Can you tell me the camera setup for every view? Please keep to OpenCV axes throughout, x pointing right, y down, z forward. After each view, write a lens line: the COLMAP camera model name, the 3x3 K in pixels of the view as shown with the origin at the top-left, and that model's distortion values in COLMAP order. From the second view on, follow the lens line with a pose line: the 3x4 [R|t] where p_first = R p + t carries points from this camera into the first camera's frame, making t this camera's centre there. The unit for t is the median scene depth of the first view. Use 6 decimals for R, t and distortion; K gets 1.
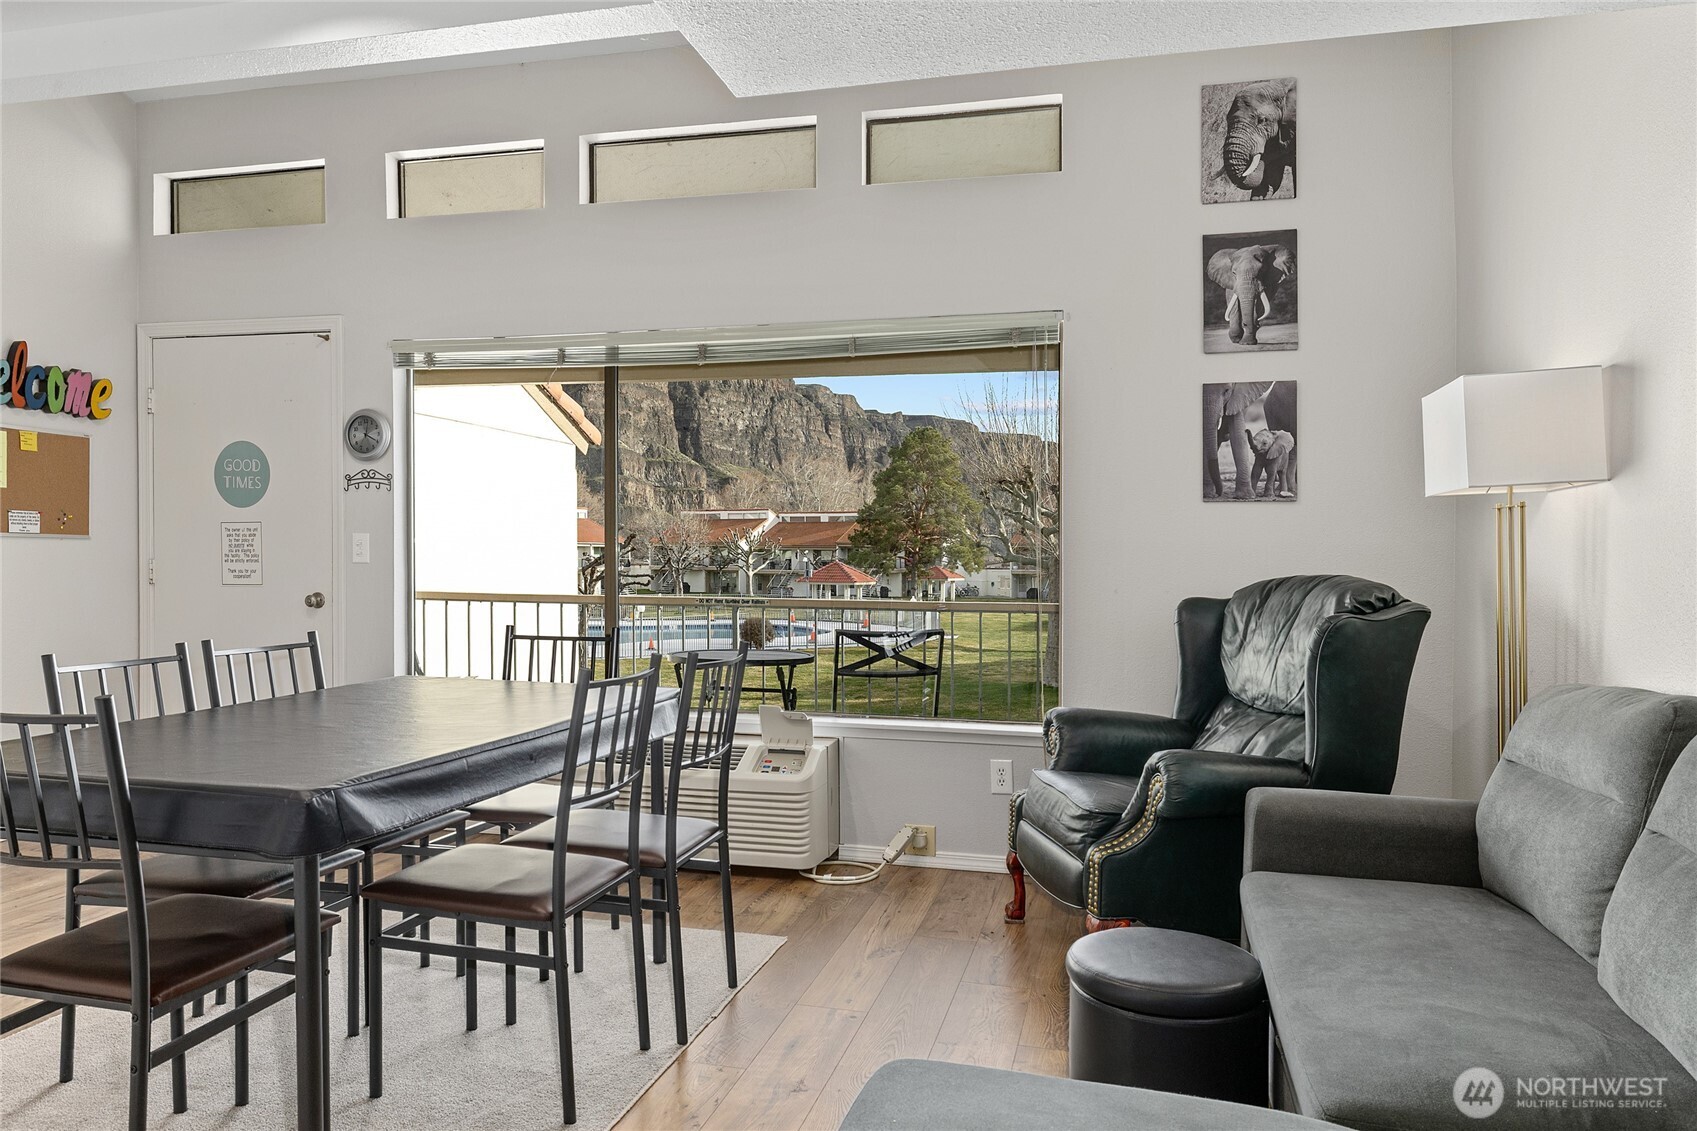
lens RADIAL K [[1152.0, 0, 850.3], [0, 1152.0, 542.4], [0, 0, 1]] dist [0.004082, -0.002294]
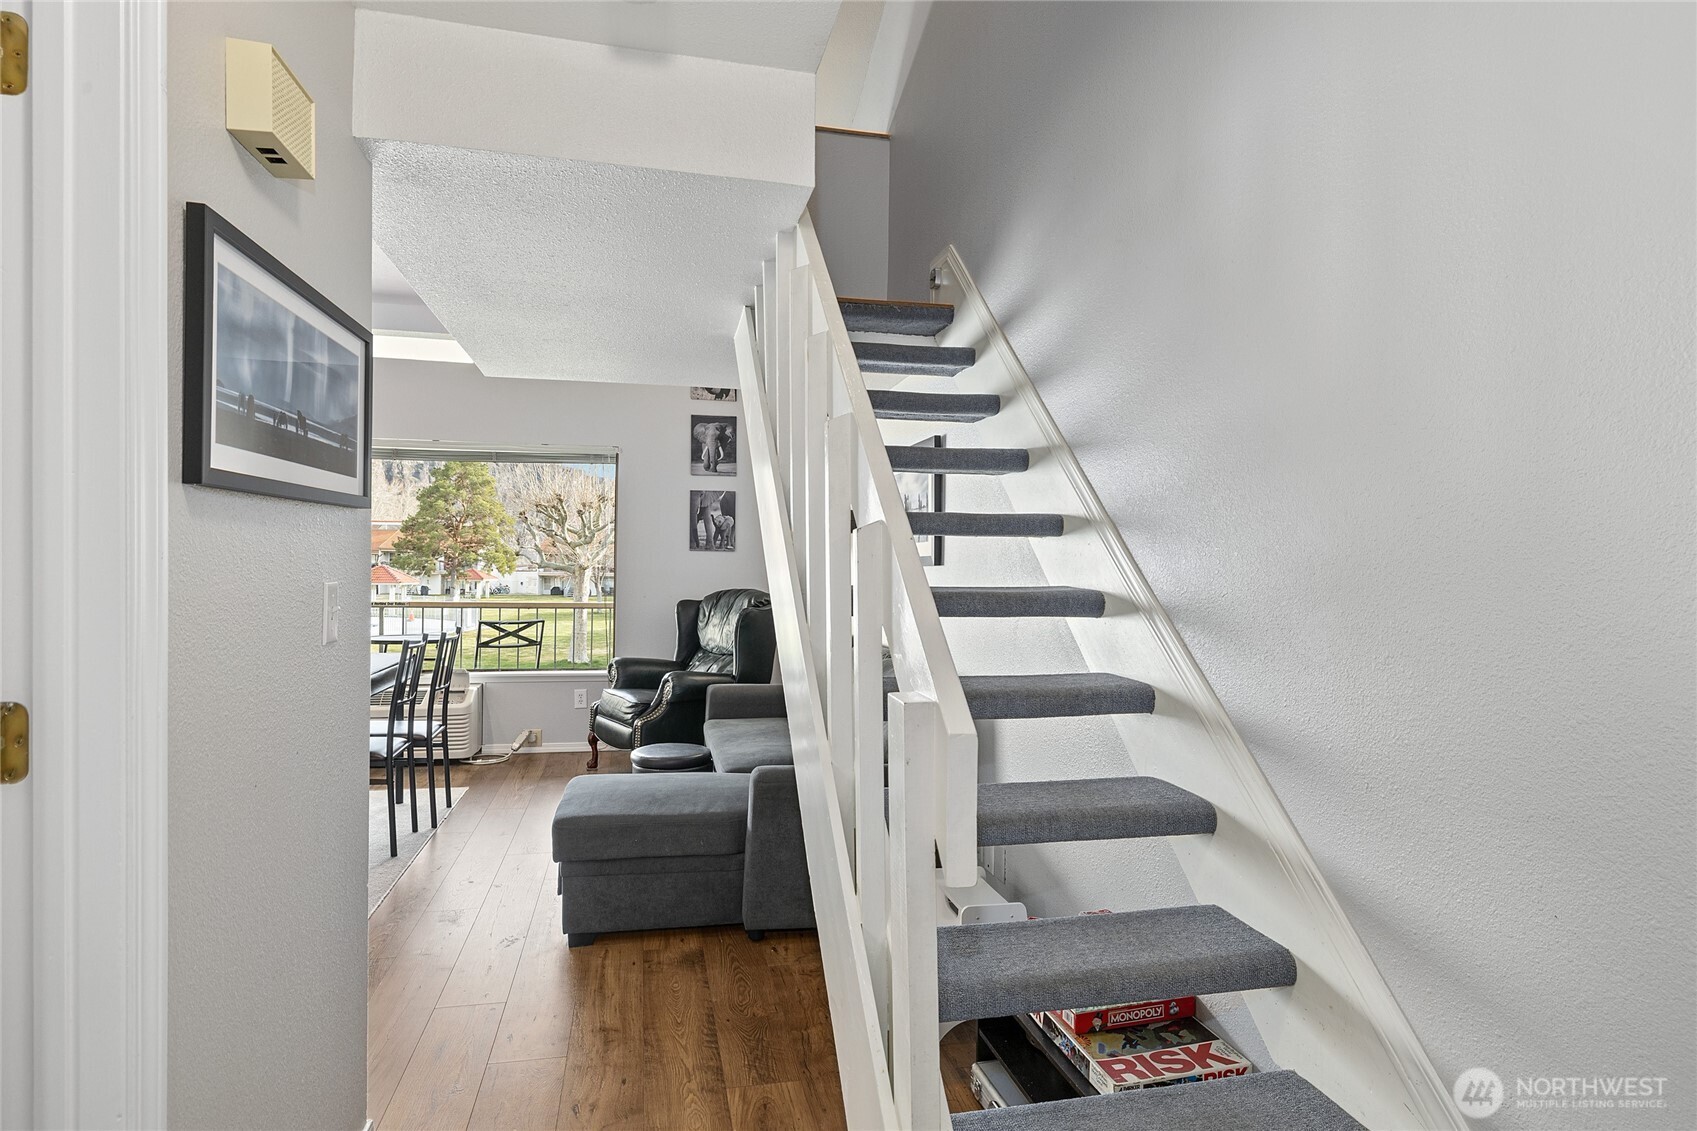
lens RADIAL K [[917.1, 0, 849.1], [0, 917.1, 551.3], [0, 0, 1]] dist [-0.005495, -0.000294]
pose [[0.891432, 0.010878, 0.453025, -0.160117], [-0.012043, 0.999927, -0.000312, -0.037110], [-0.452995, -0.005178, 0.891498, -0.516961]]
